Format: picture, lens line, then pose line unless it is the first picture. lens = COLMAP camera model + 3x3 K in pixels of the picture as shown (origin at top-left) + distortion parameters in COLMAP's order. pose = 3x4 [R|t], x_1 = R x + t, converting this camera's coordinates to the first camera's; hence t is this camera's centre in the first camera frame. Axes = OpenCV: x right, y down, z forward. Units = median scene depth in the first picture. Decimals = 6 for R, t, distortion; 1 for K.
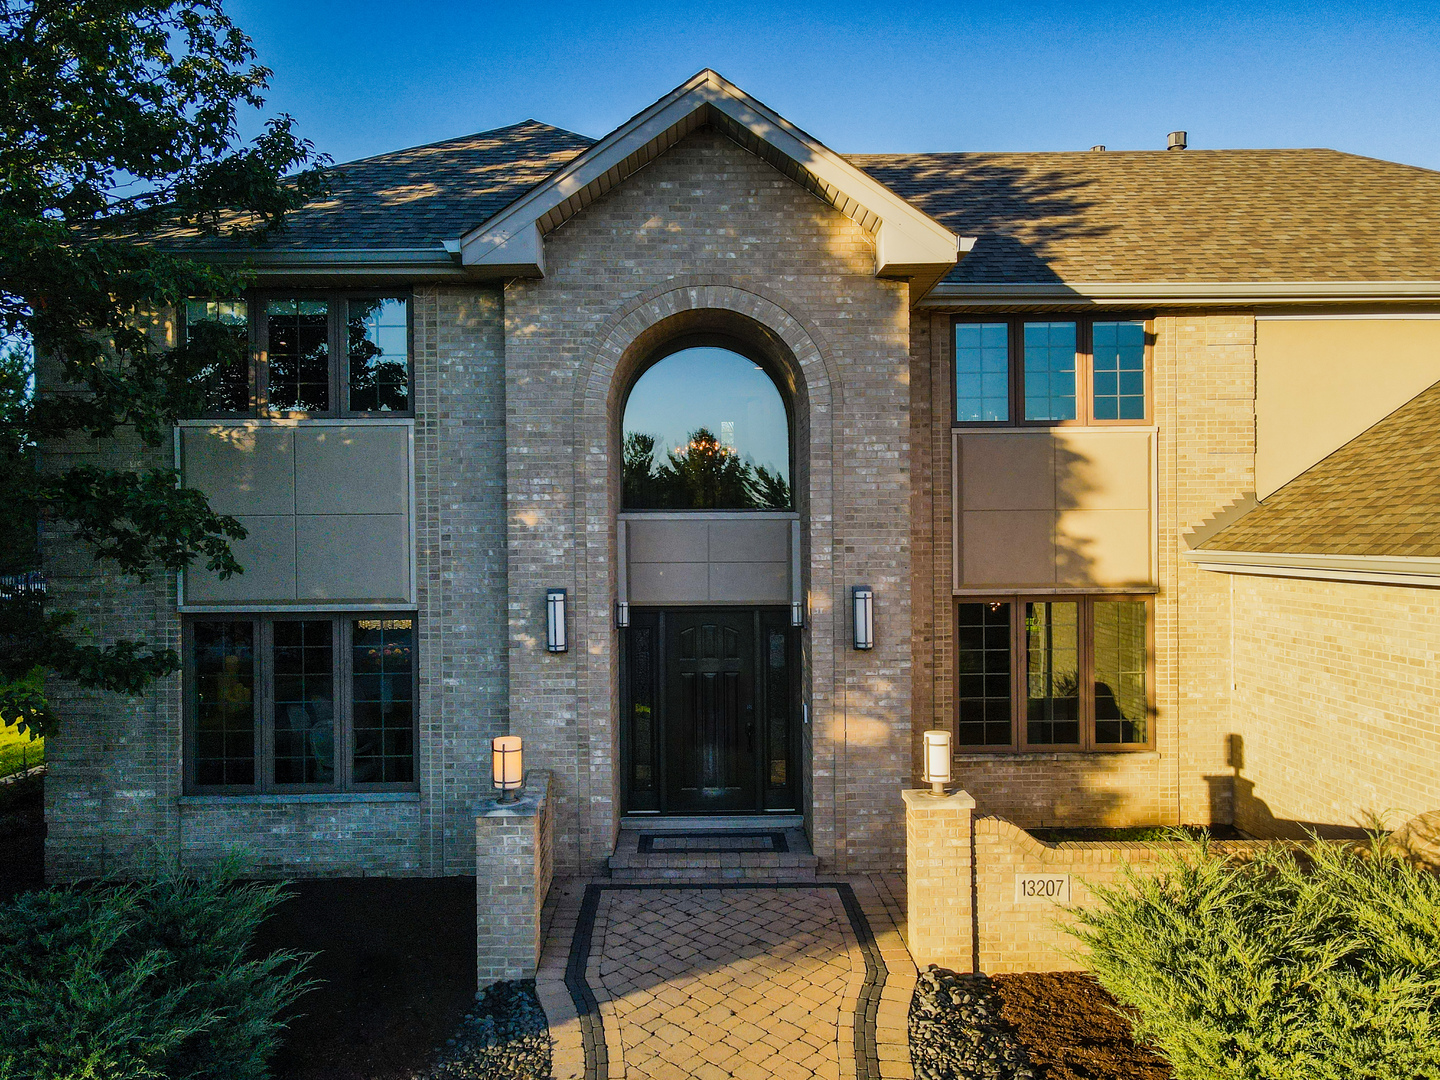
lens RADIAL K [[1071.8, 0, 720.0], [0, 1071.8, 540.0], [0, 0, 1]] dist [-0.008349, -0.000390]
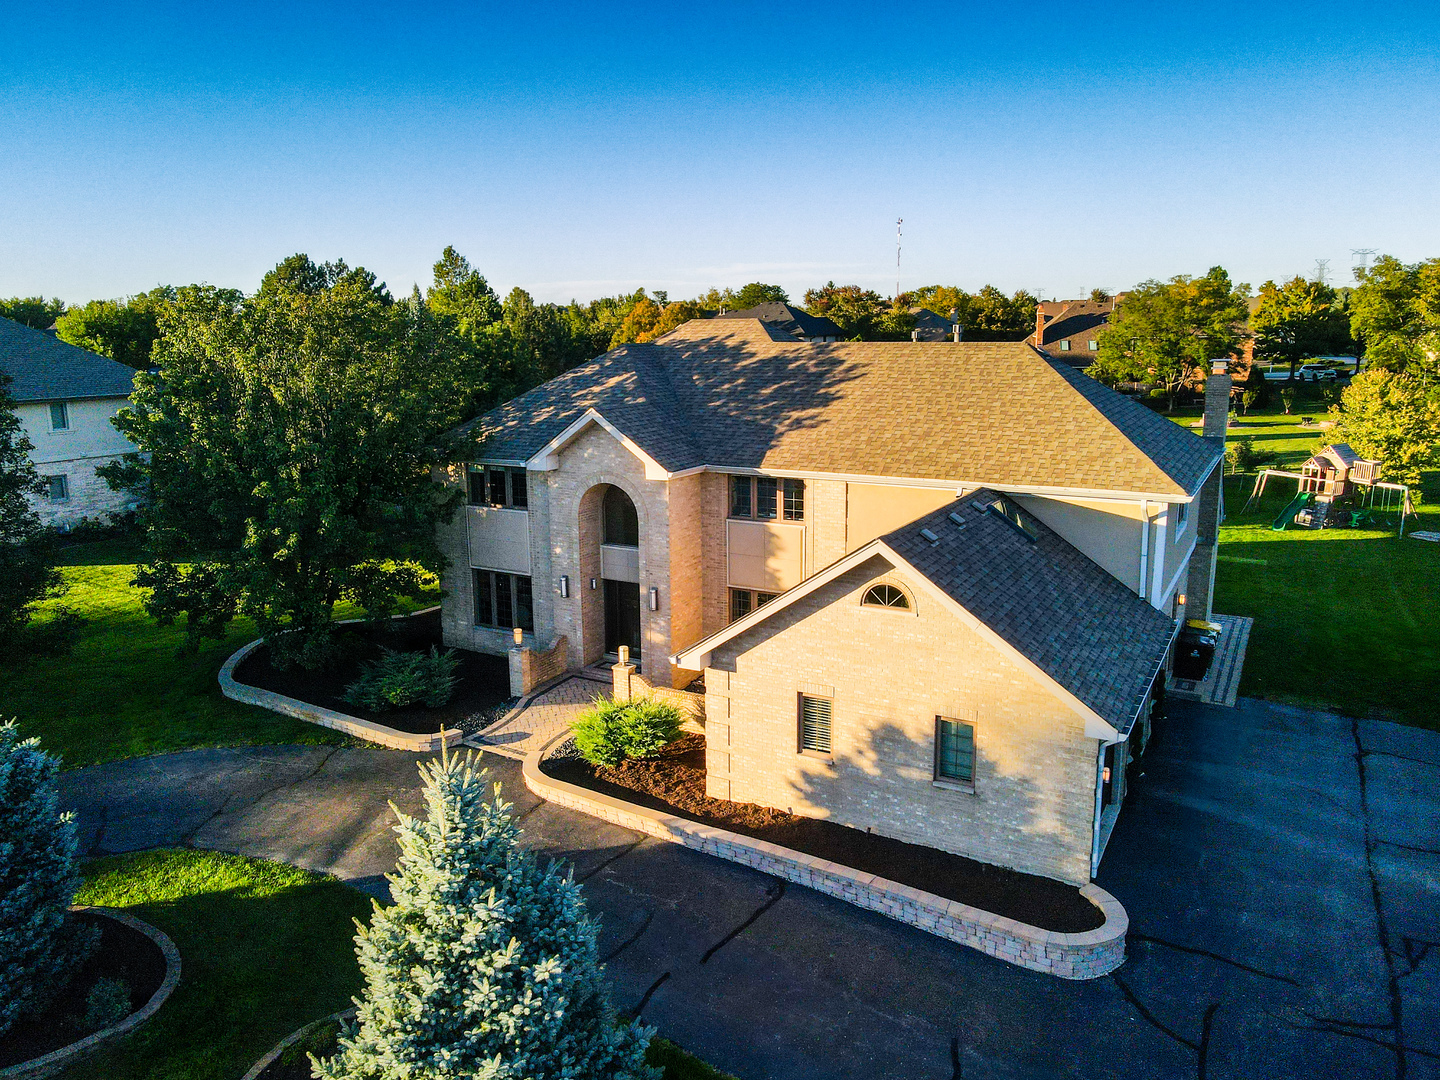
lens RADIAL K [[1013.5, 0, 720.0], [0, 1013.5, 540.0], [0, 0, 1]] dist [0.029777, 0.000843]
pose [[0.866483, 0.102076, -0.488660, 1.522964], [-0.001635, 0.979447, 0.201697, -0.595217], [0.499204, -0.173968, 0.848841, -1.091416]]
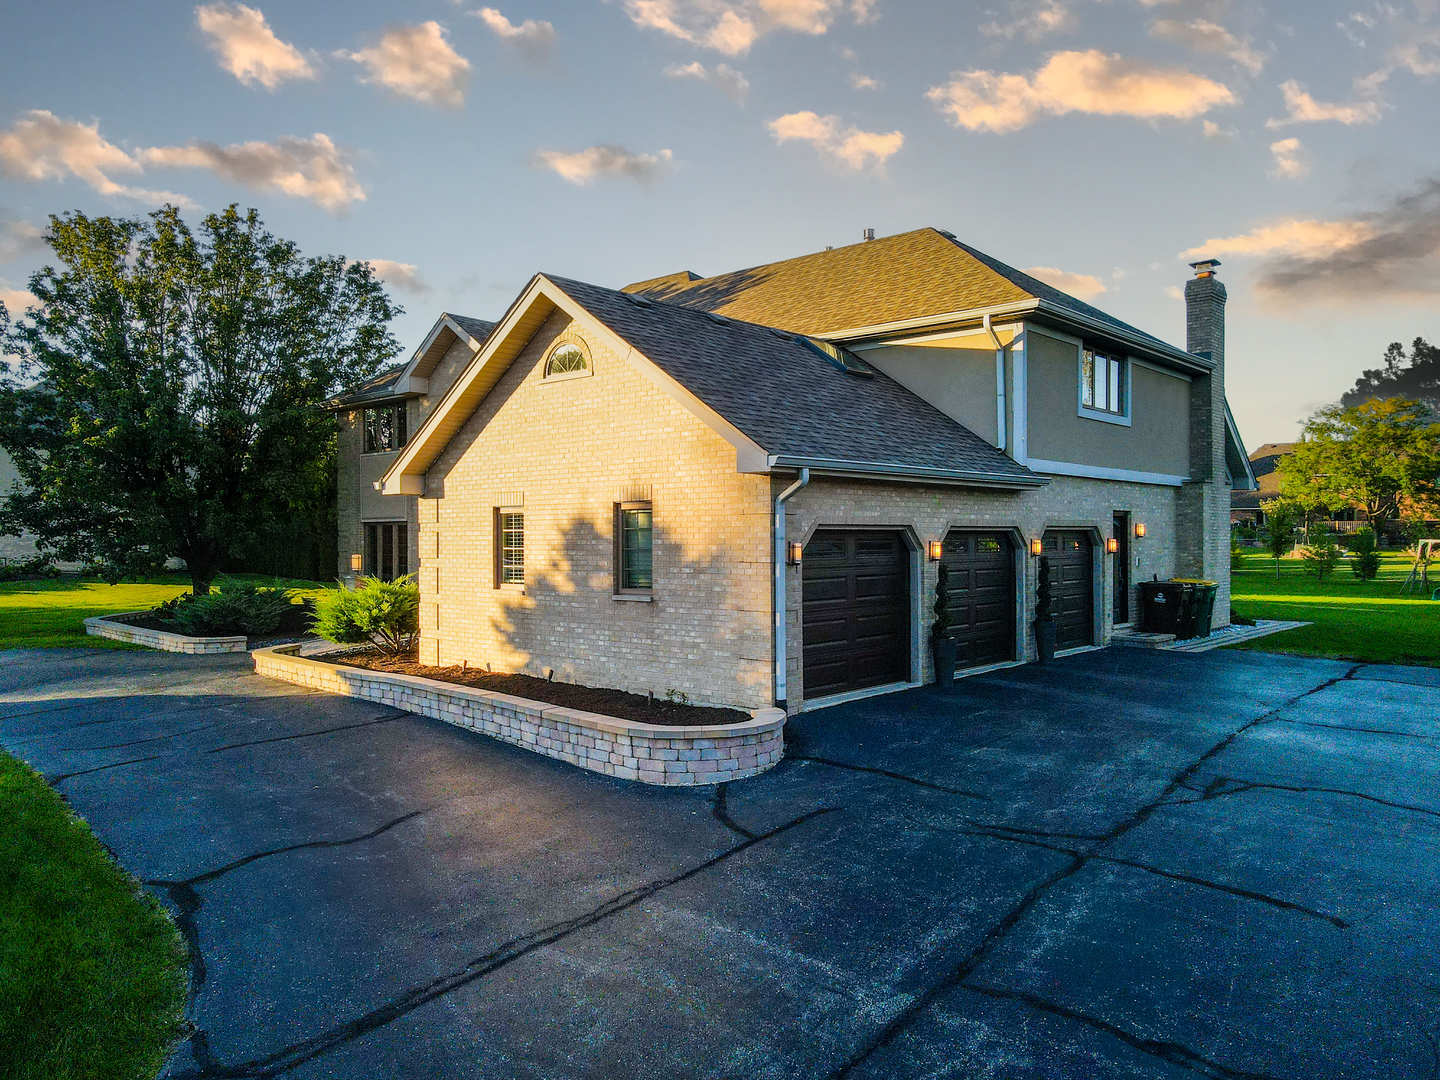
lens RADIAL K [[1013.5, 0, 720.0], [0, 1013.5, 540.0], [0, 0, 1]] dist [0.029777, 0.000843]
pose [[0.739728, 0.008312, -0.672854, 2.030856], [-0.008827, 0.999958, 0.002649, 0.102578], [0.672848, 0.003980, 0.739770, -0.365912]]
